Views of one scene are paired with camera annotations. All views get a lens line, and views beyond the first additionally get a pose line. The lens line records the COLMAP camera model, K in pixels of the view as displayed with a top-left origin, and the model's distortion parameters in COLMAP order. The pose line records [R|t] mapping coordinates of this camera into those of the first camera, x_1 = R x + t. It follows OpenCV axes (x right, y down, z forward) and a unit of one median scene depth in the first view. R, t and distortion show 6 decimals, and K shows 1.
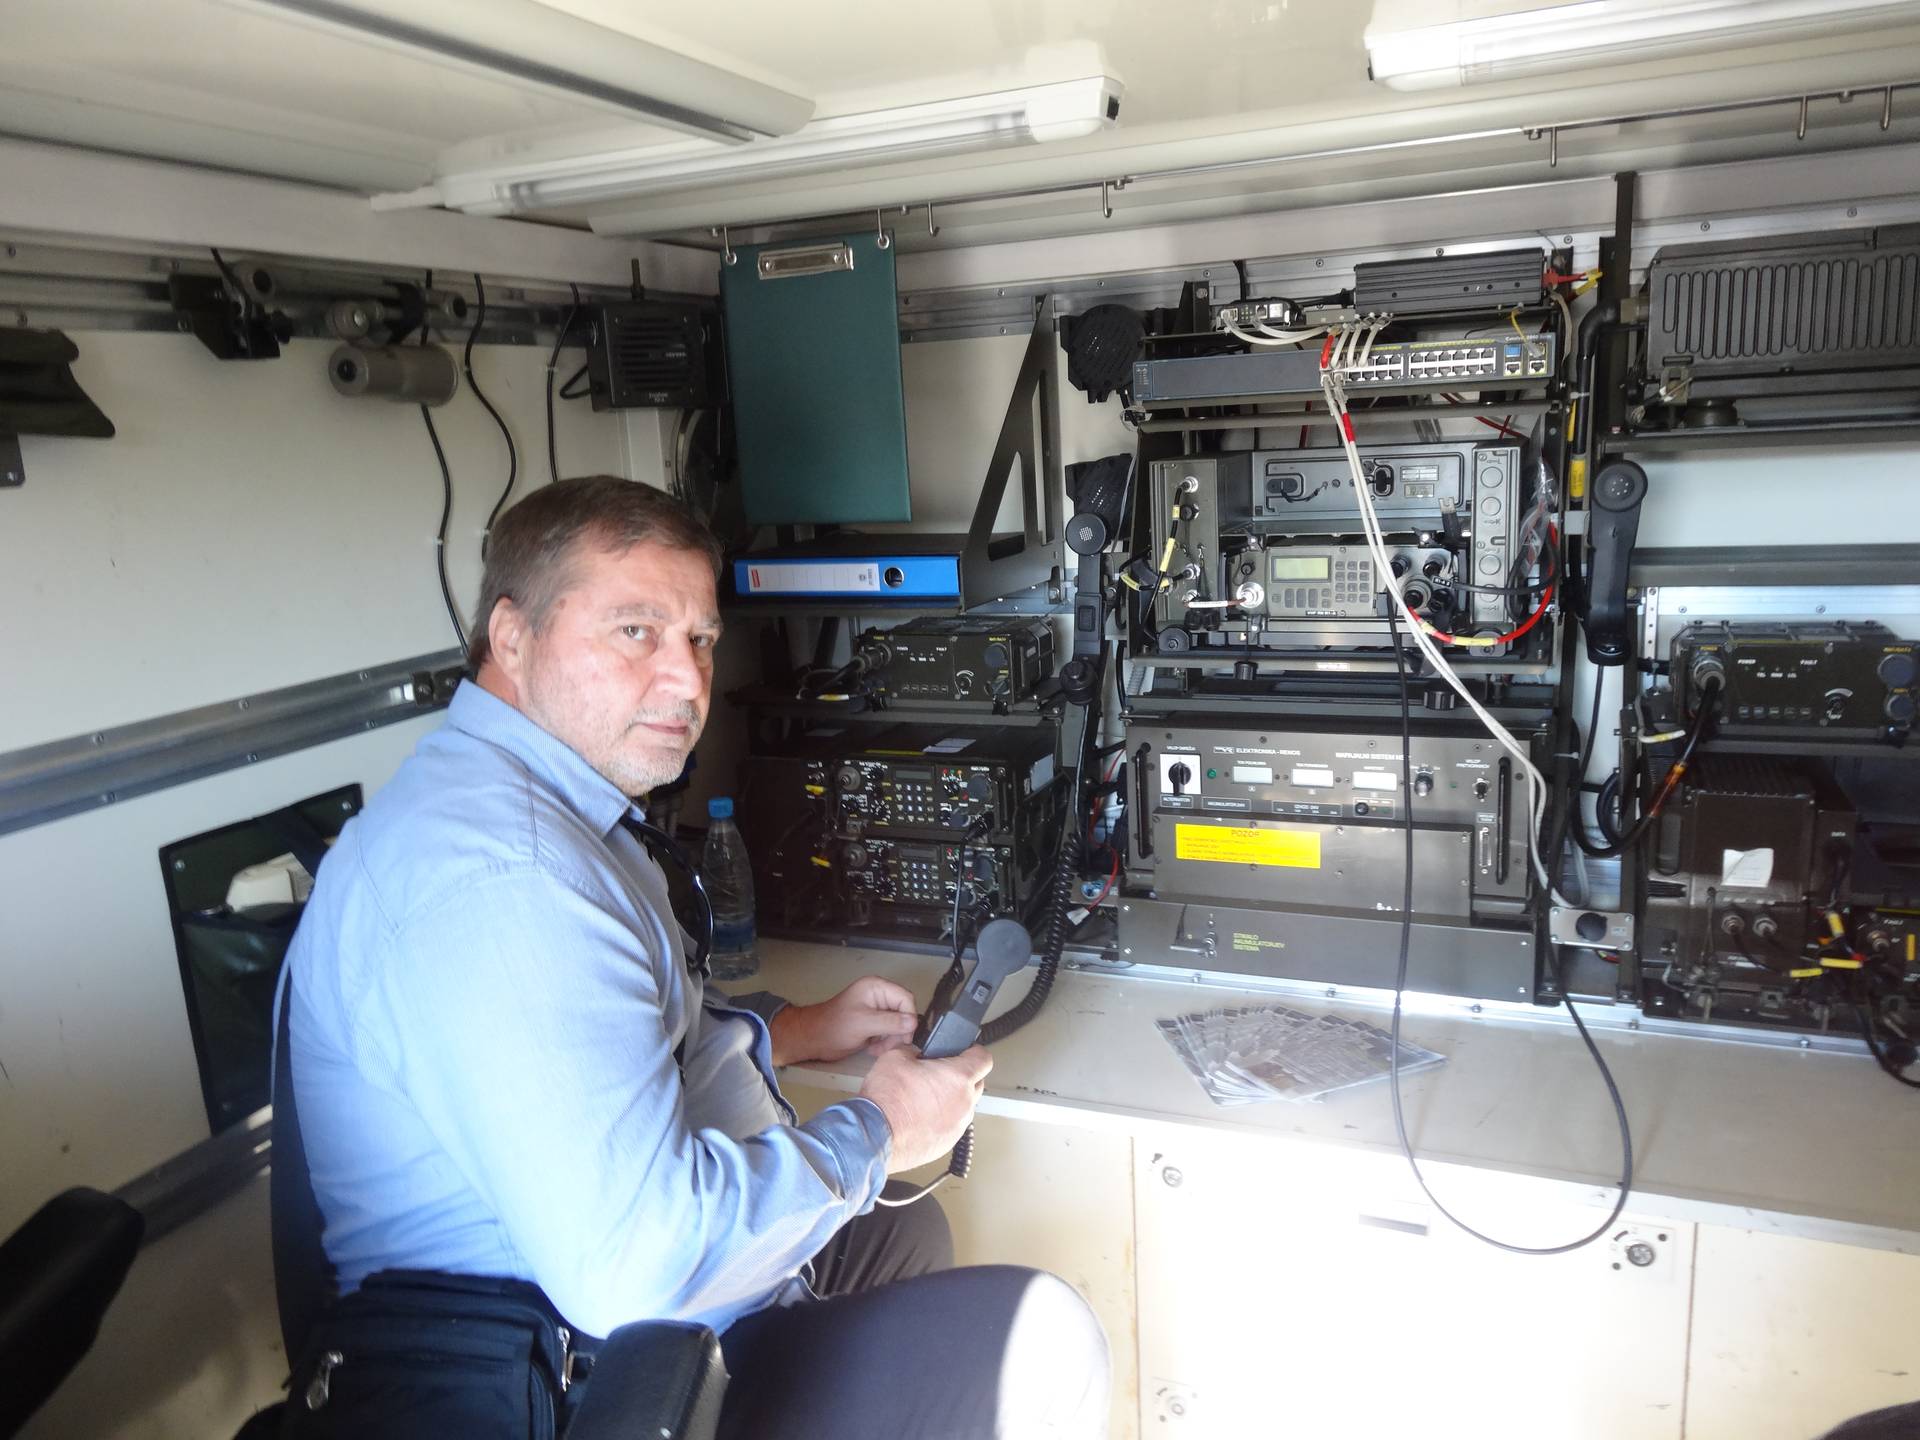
lens RADIAL K [[1405.5, 0, 960.0], [0, 1405.5, 720.0], [0, 0, 1]] dist [-0.000343, -0.000269]
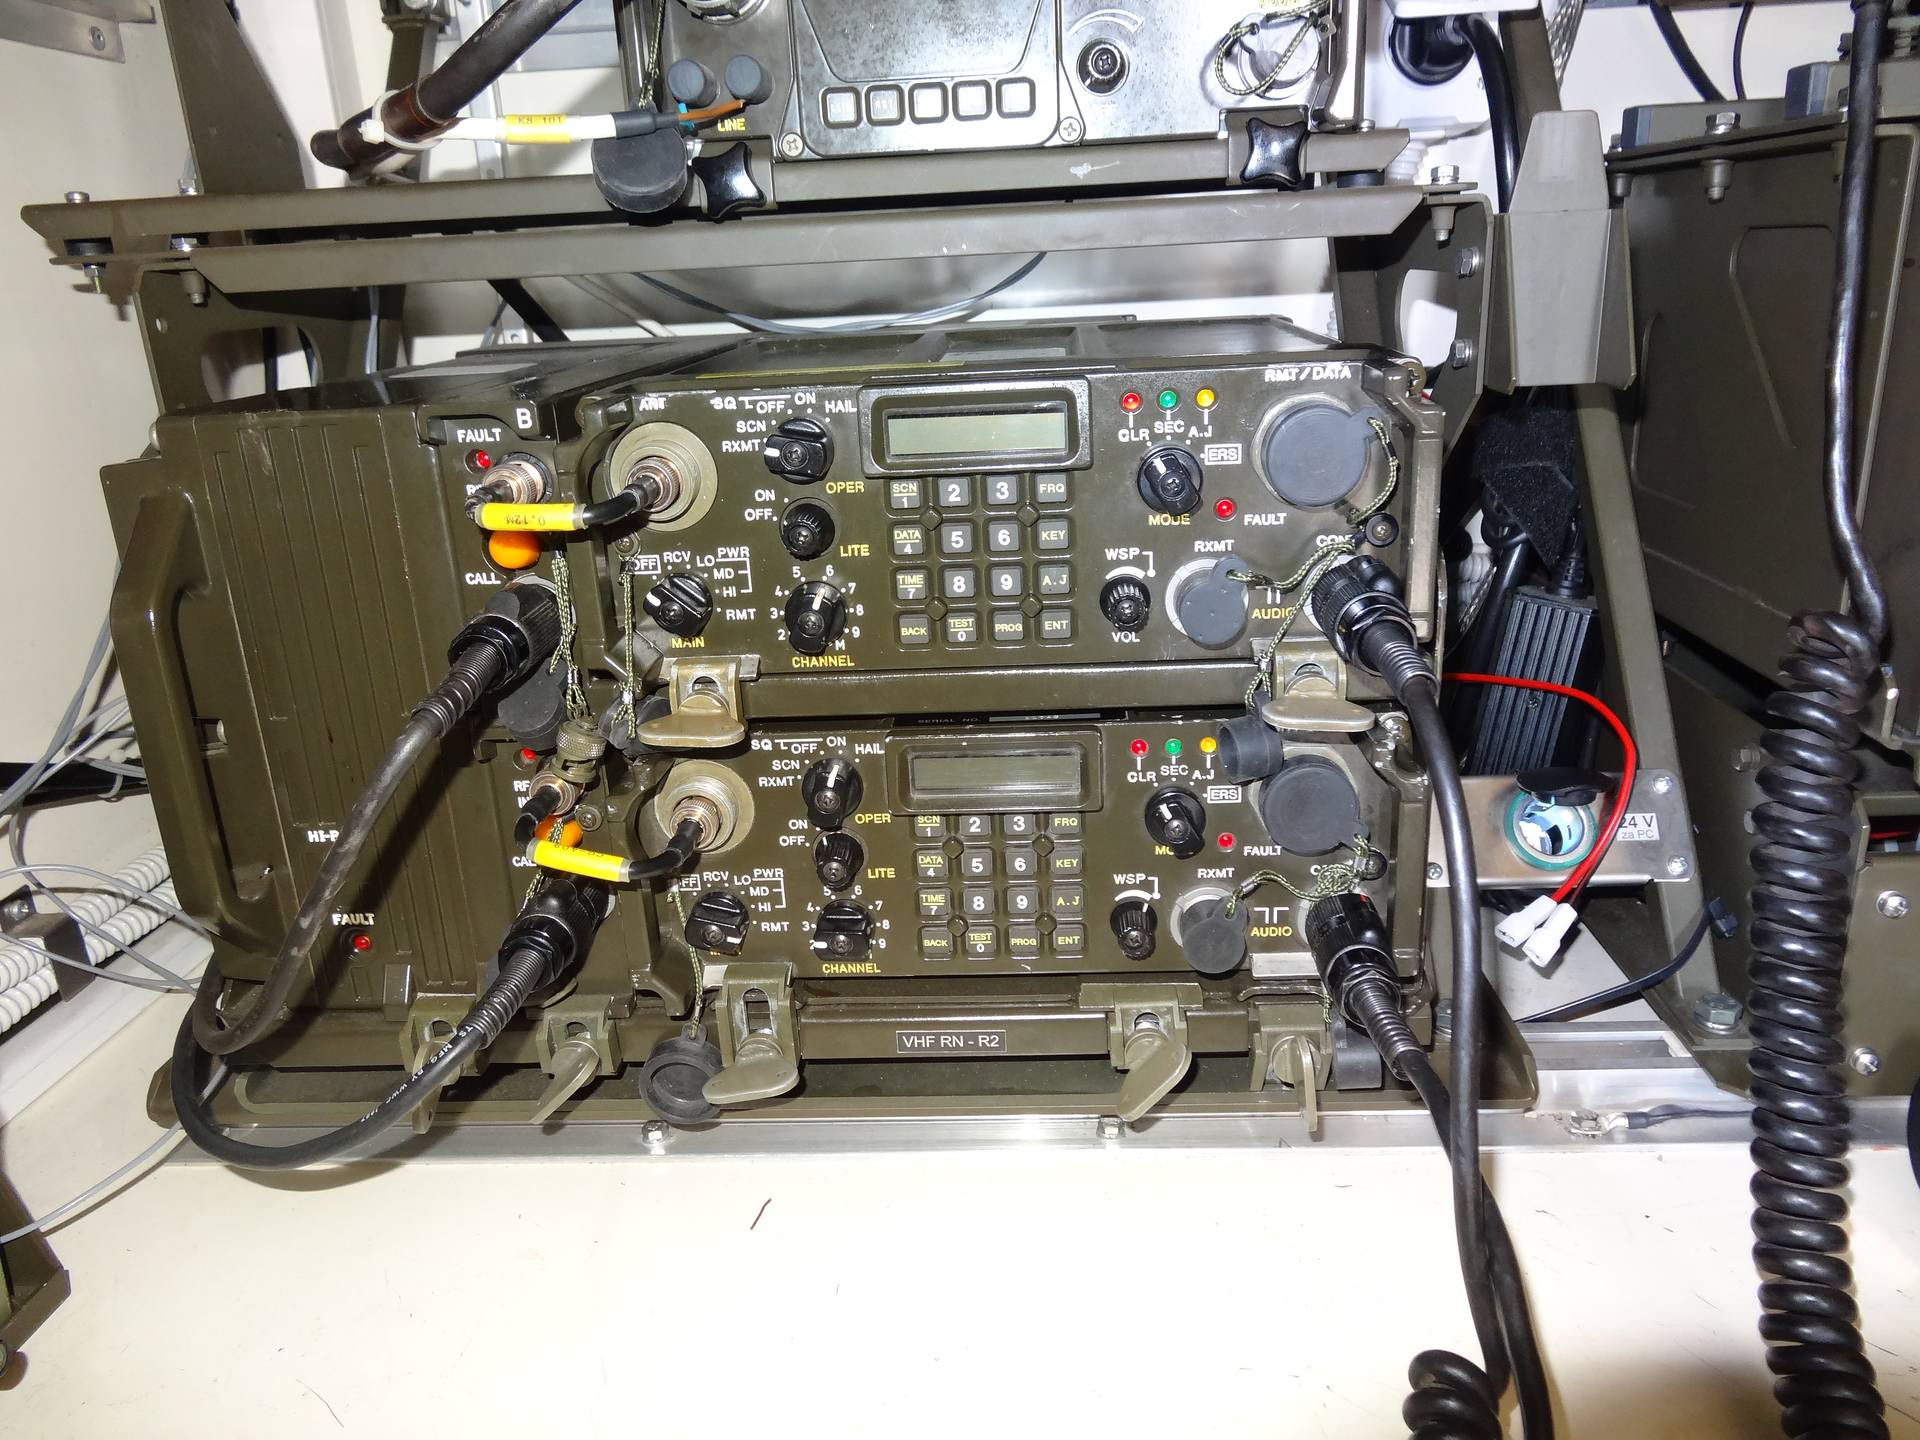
lens RADIAL K [[1405.5, 0, 960.0], [0, 1405.5, 720.0], [0, 0, 1]] dist [-0.000343, -0.000269]
pose [[0.937717, -0.099666, 0.332796, -0.113675], [0.068762, 0.992259, 0.103414, 0.060419], [-0.340526, -0.074090, 0.937311, 0.773581]]
